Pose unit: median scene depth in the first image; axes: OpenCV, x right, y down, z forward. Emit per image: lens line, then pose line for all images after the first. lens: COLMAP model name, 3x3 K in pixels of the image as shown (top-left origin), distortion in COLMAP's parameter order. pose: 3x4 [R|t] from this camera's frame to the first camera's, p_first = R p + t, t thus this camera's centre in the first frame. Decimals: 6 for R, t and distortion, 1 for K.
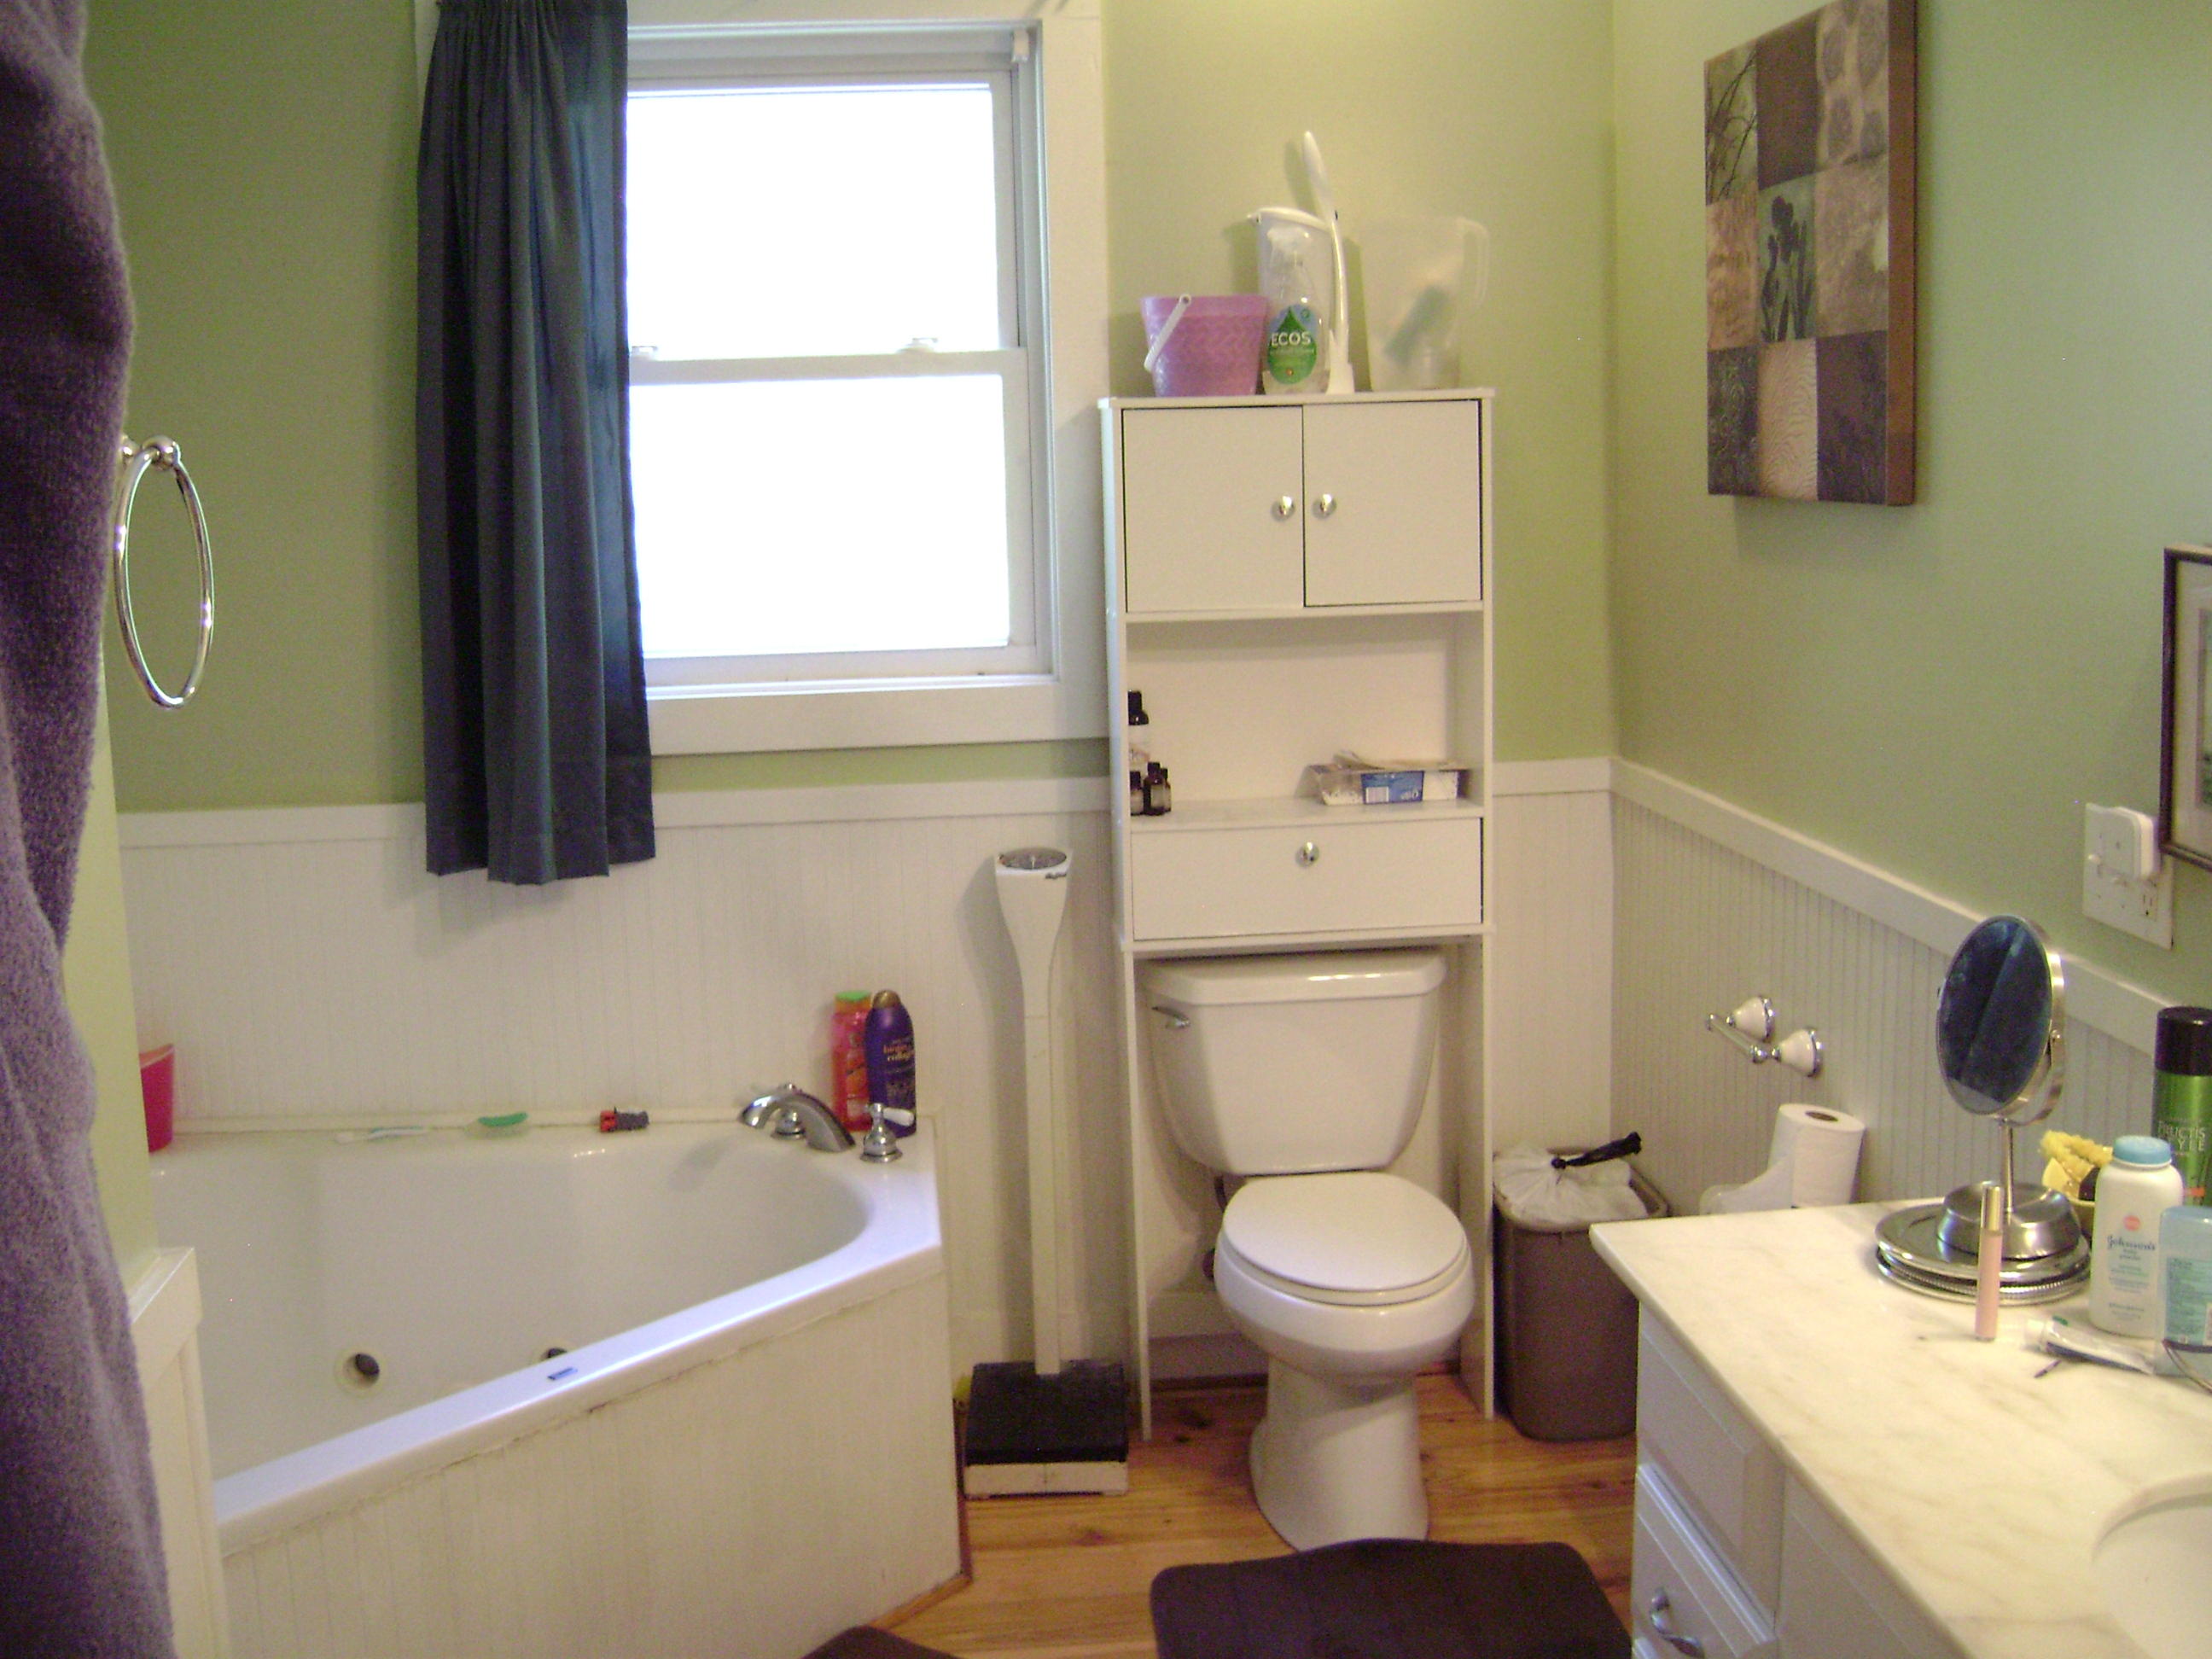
lens RADIAL K [[2336.3, 0, 1099.5], [0, 2336.3, 788.4], [0, 0, 1]] dist [-0.150853, 0.117138]
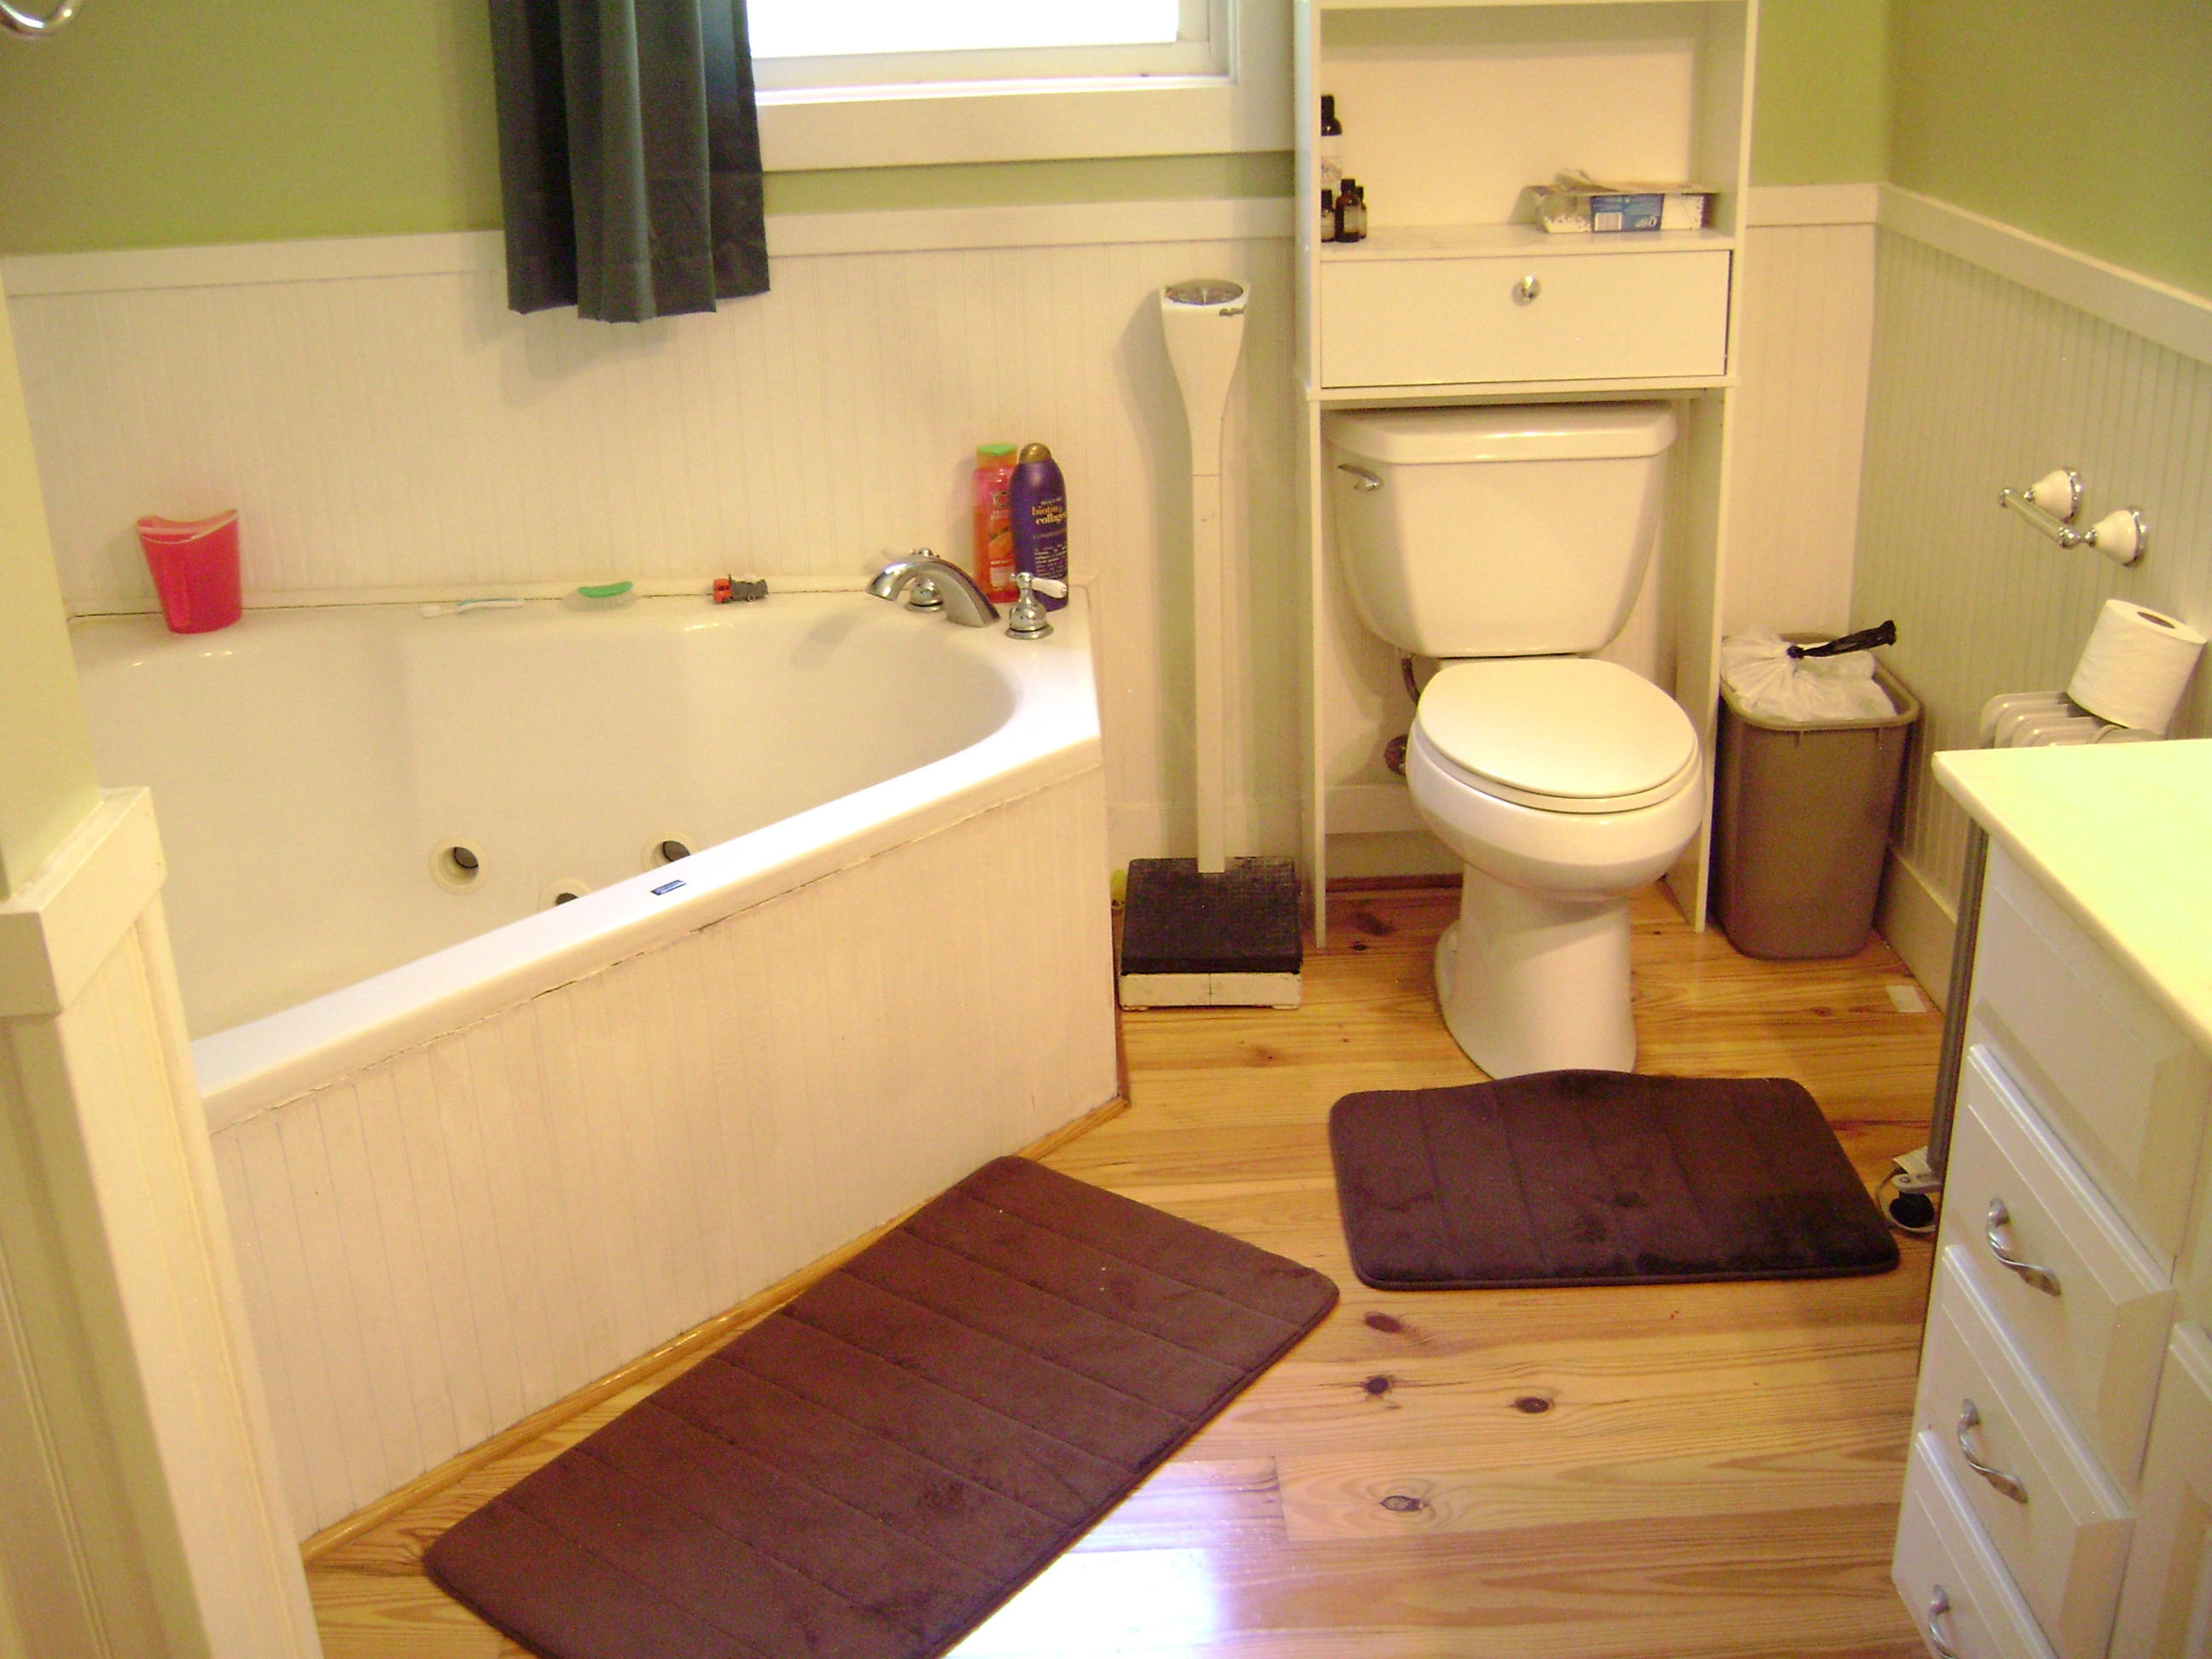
lens RADIAL K [[2336.3, 0, 1099.5], [0, 2336.3, 788.4], [0, 0, 1]] dist [-0.150853, 0.117138]
pose [[0.998403, 0.016069, -0.054158, -0.020714], [-0.003205, 0.973263, 0.229672, 0.013761], [0.056401, -0.229131, 0.971760, 0.141649]]
